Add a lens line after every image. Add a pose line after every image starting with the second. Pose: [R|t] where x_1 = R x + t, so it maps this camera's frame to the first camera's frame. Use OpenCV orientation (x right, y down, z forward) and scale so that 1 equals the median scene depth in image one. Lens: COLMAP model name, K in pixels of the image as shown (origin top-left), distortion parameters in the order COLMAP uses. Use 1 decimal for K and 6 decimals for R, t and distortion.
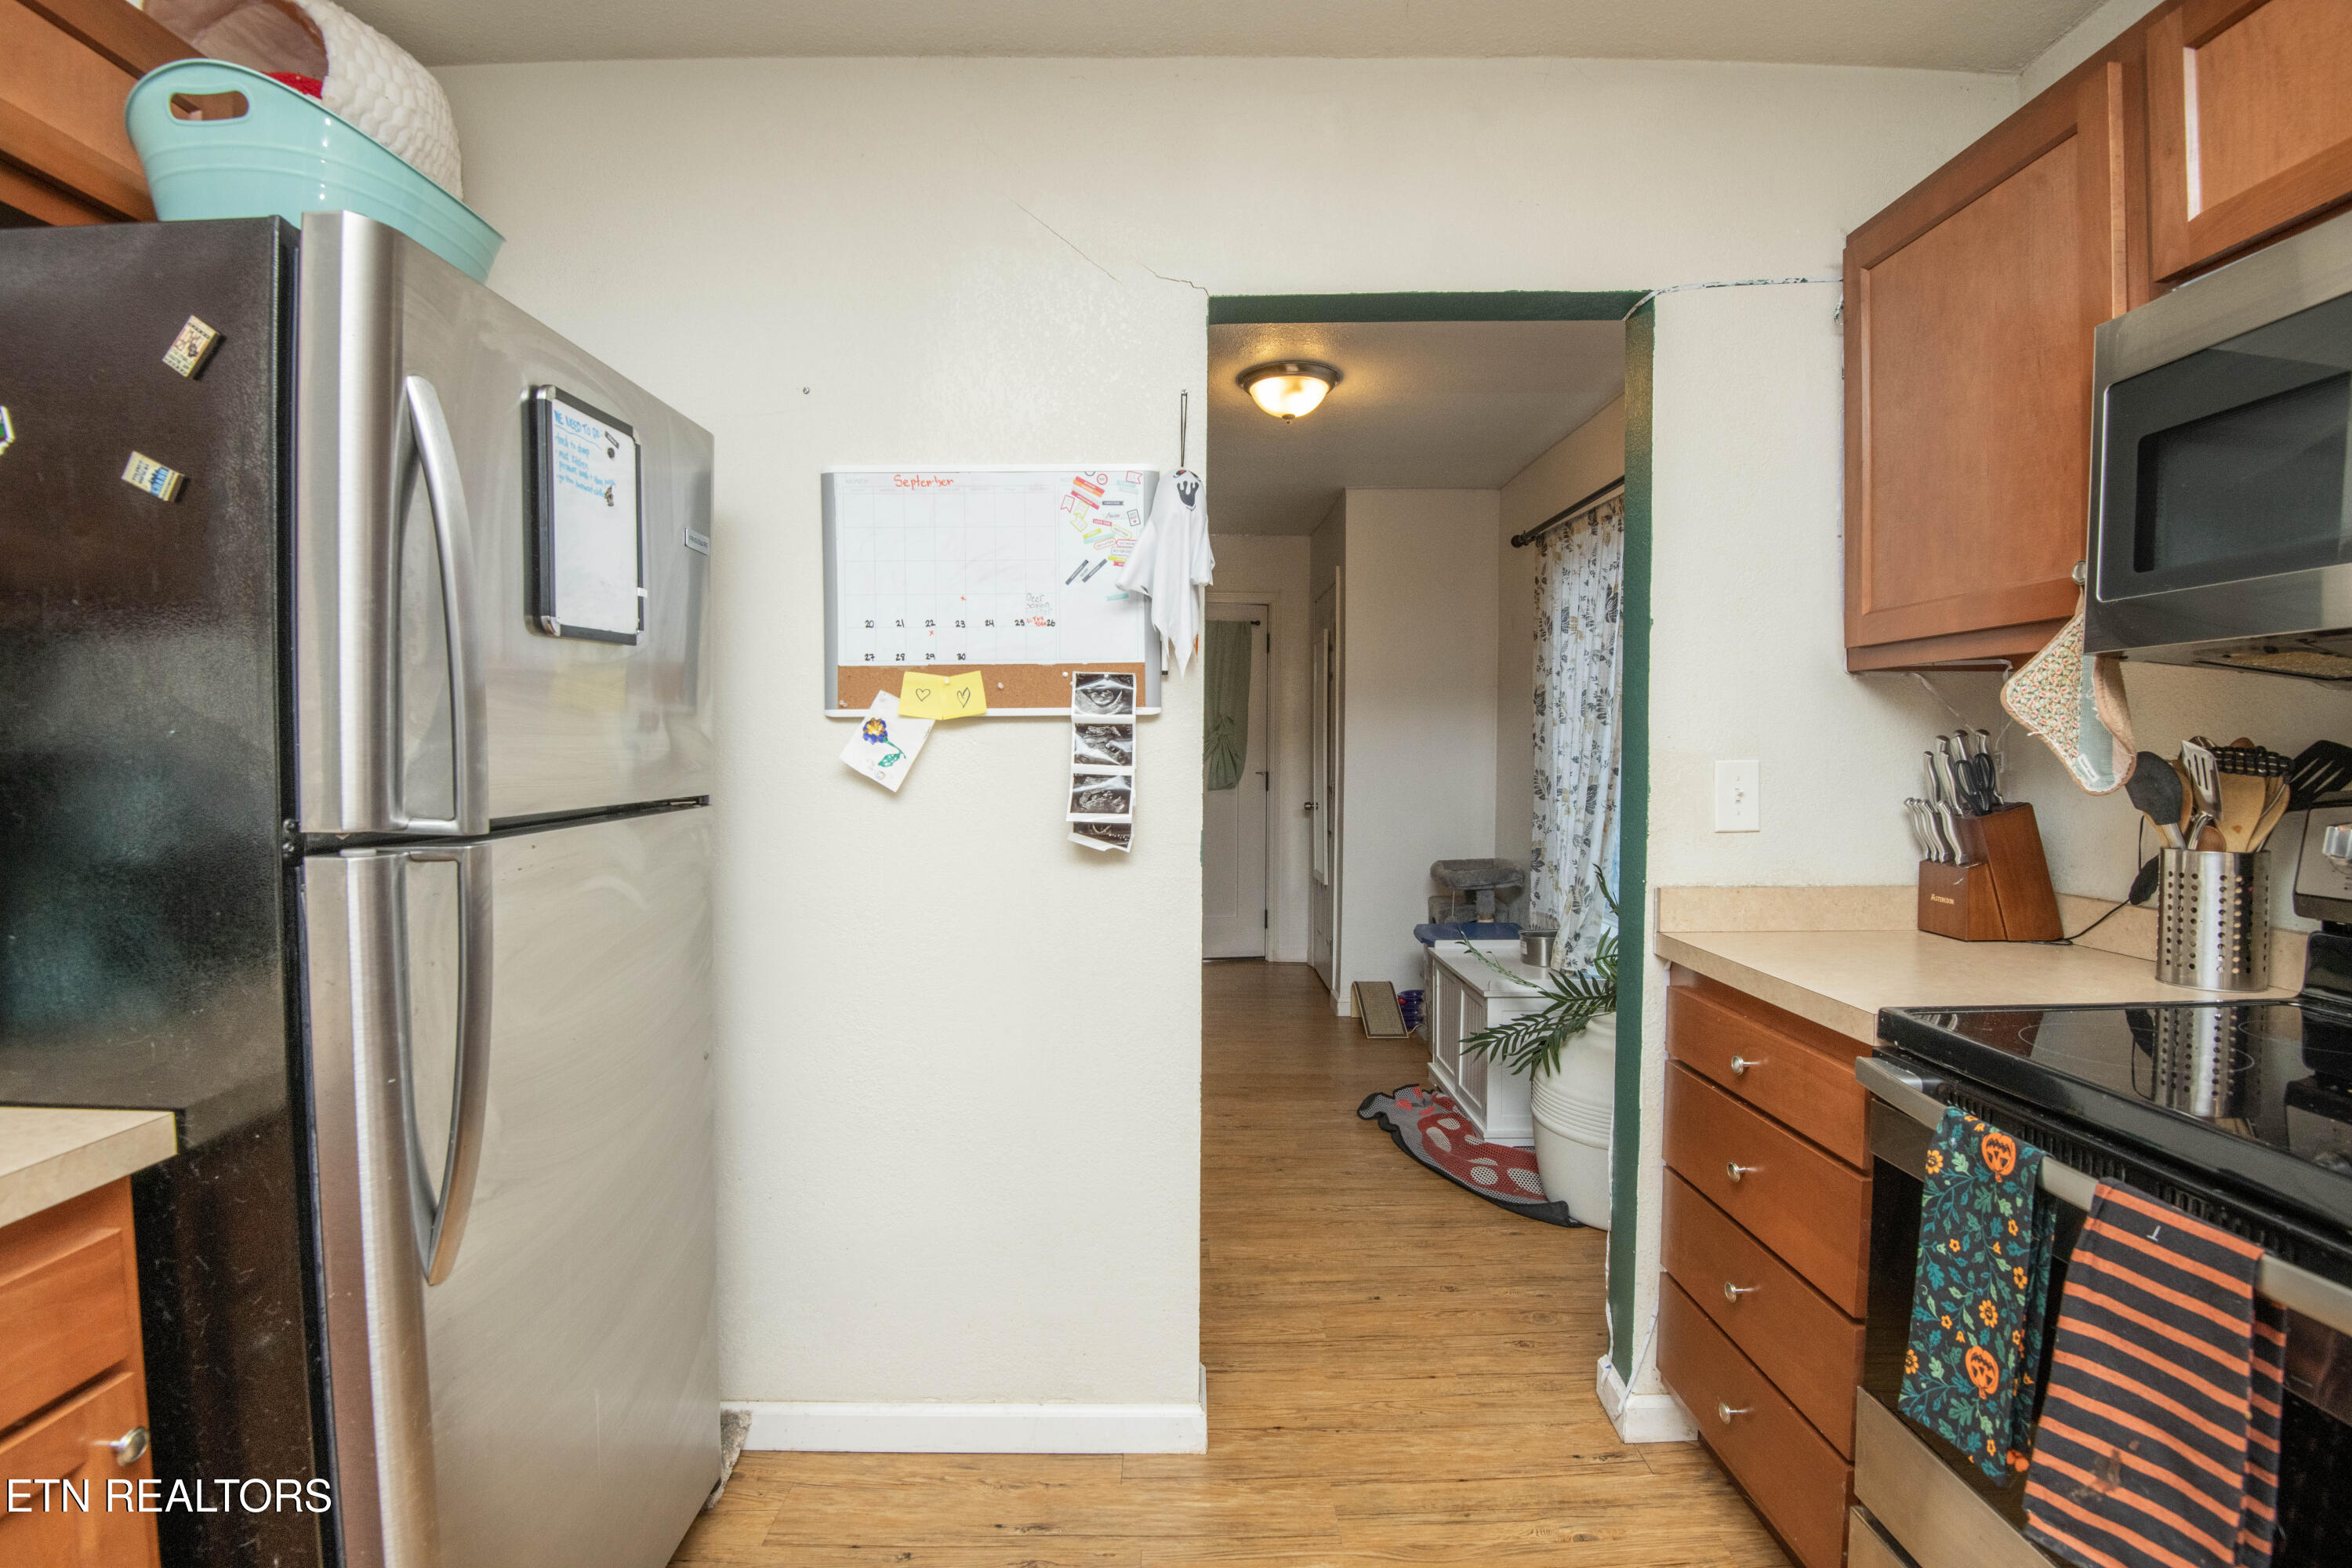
lens RADIAL K [[1085.0, 0, 1184.7], [0, 1085.0, 784.8], [0, 0, 1]] dist [-0.008090, -0.022321]
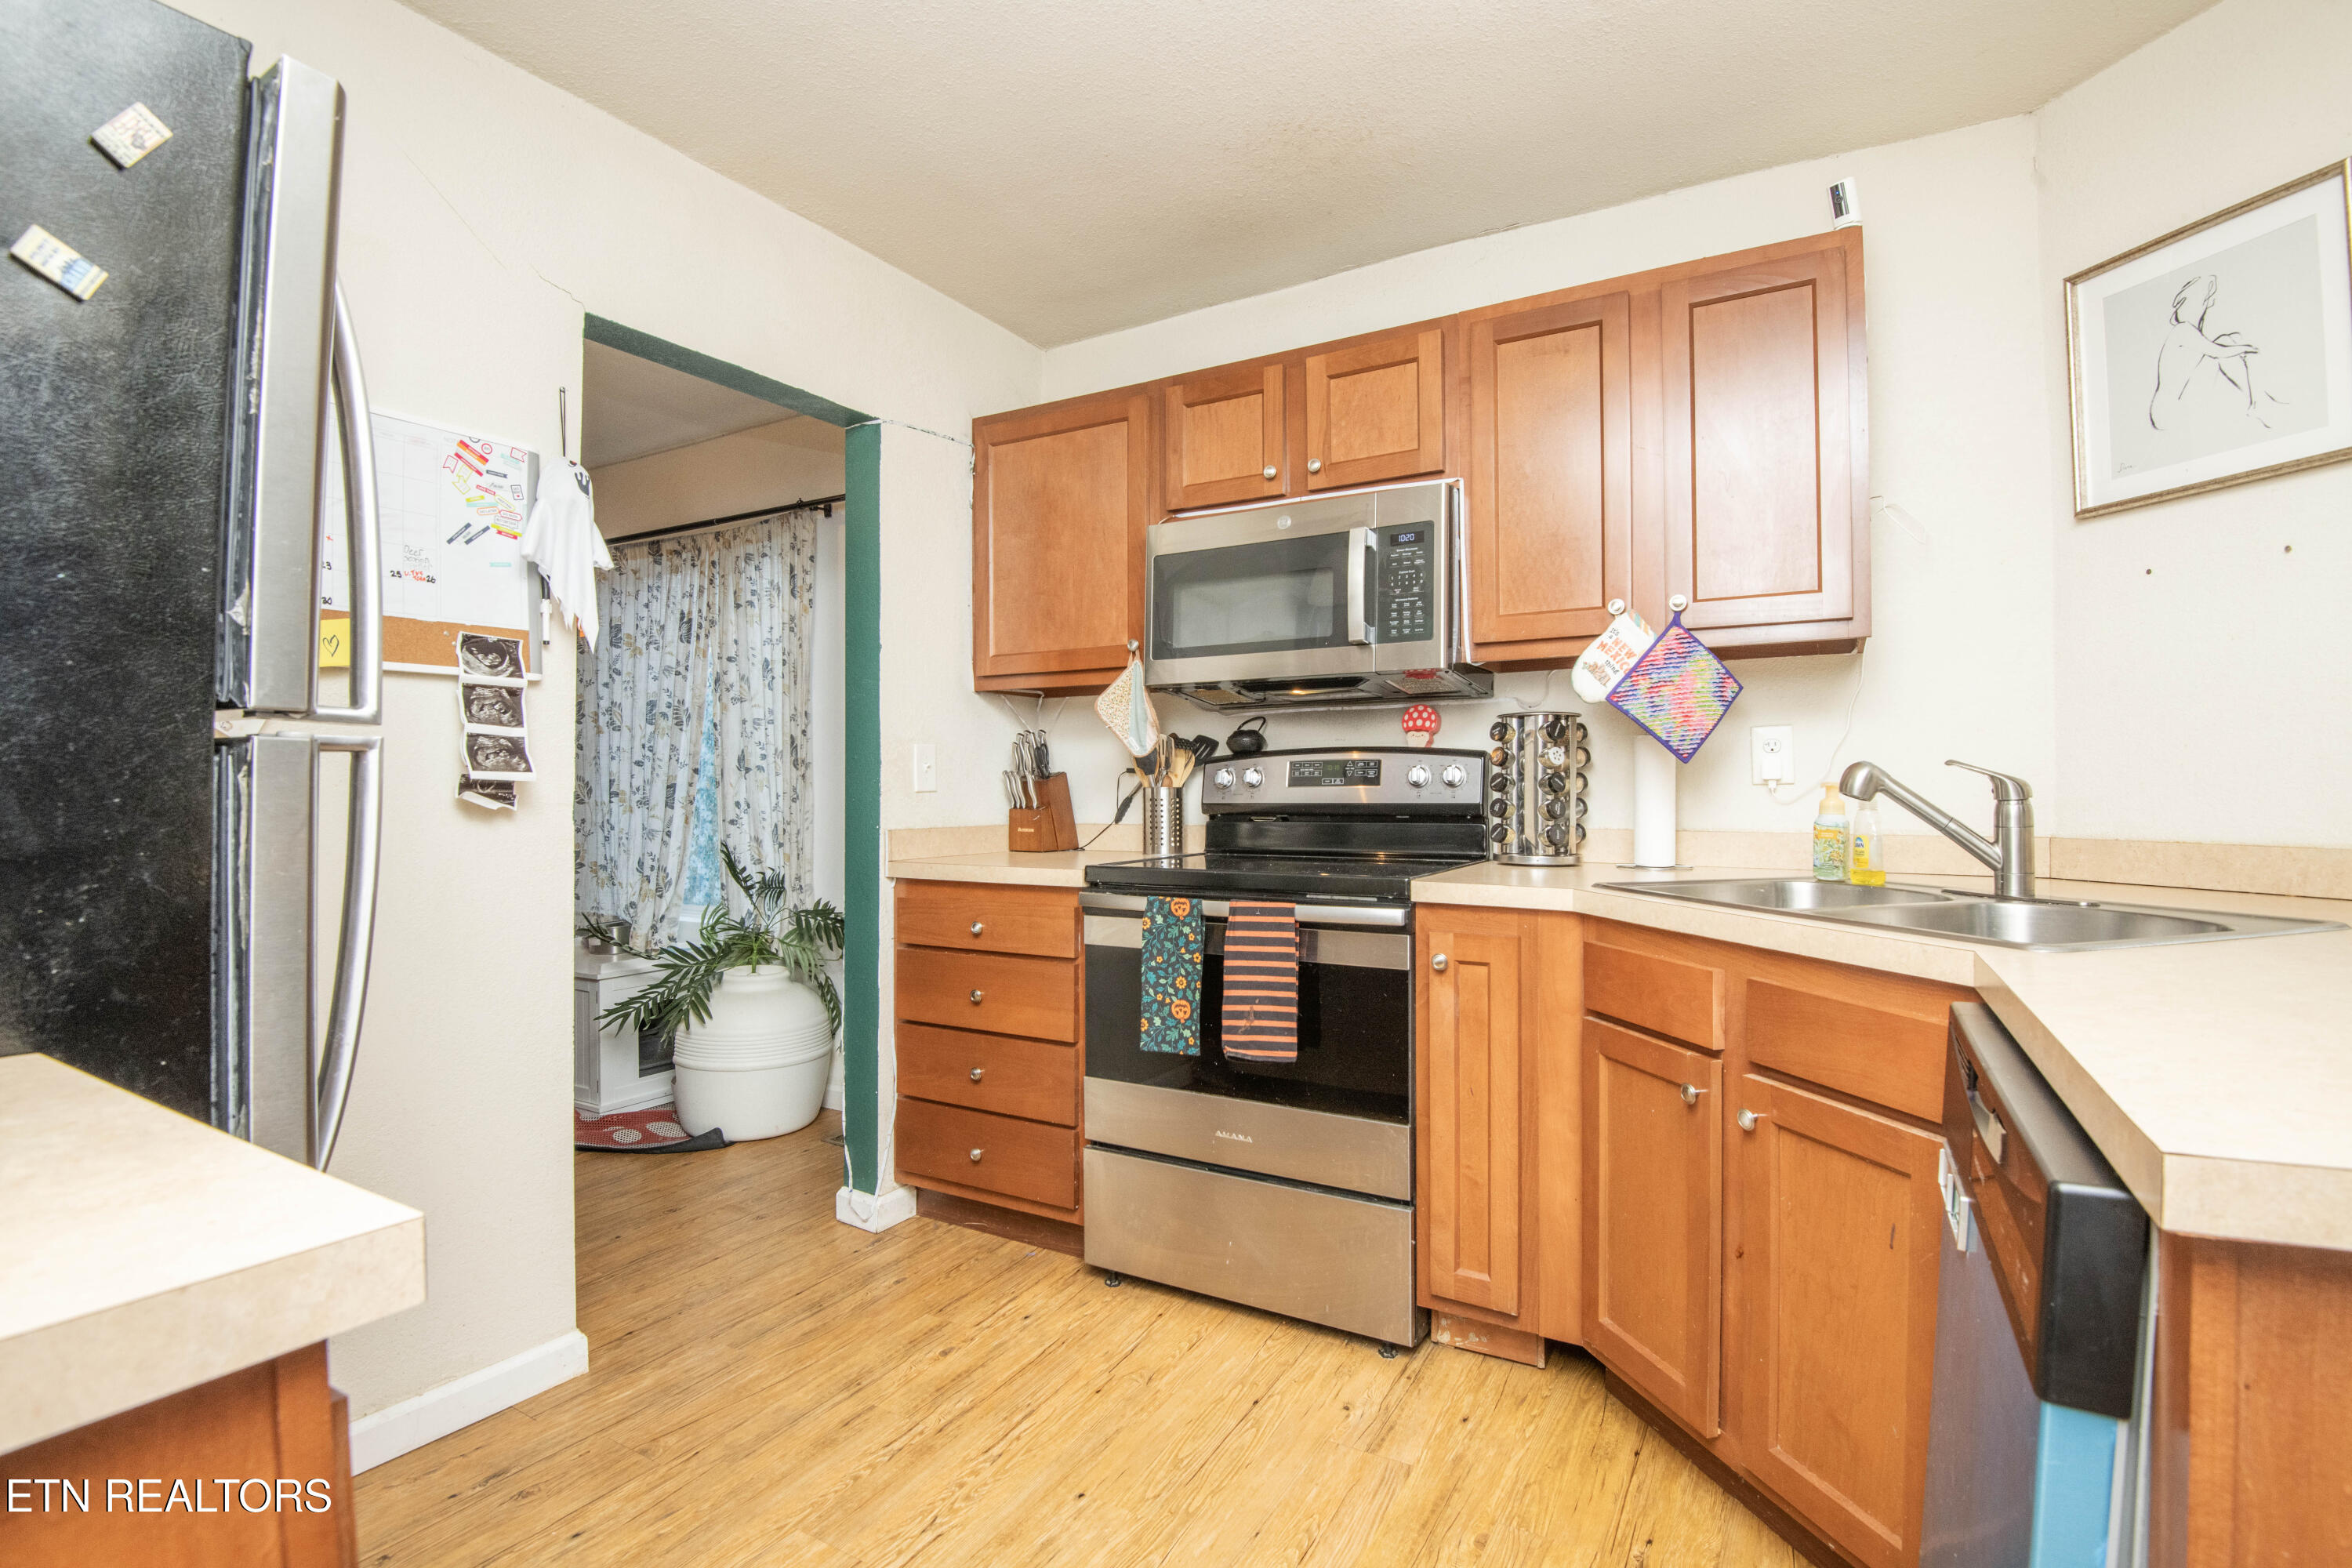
lens RADIAL K [[1085.0, 0, 1184.7], [0, 1085.0, 784.8], [0, 0, 1]] dist [-0.008090, -0.022321]
pose [[0.507660, 0.004427, 0.861546, -0.617397], [0.028506, 0.999353, -0.021933, 0.078236], [-0.861086, 0.035694, 0.507205, -0.075668]]
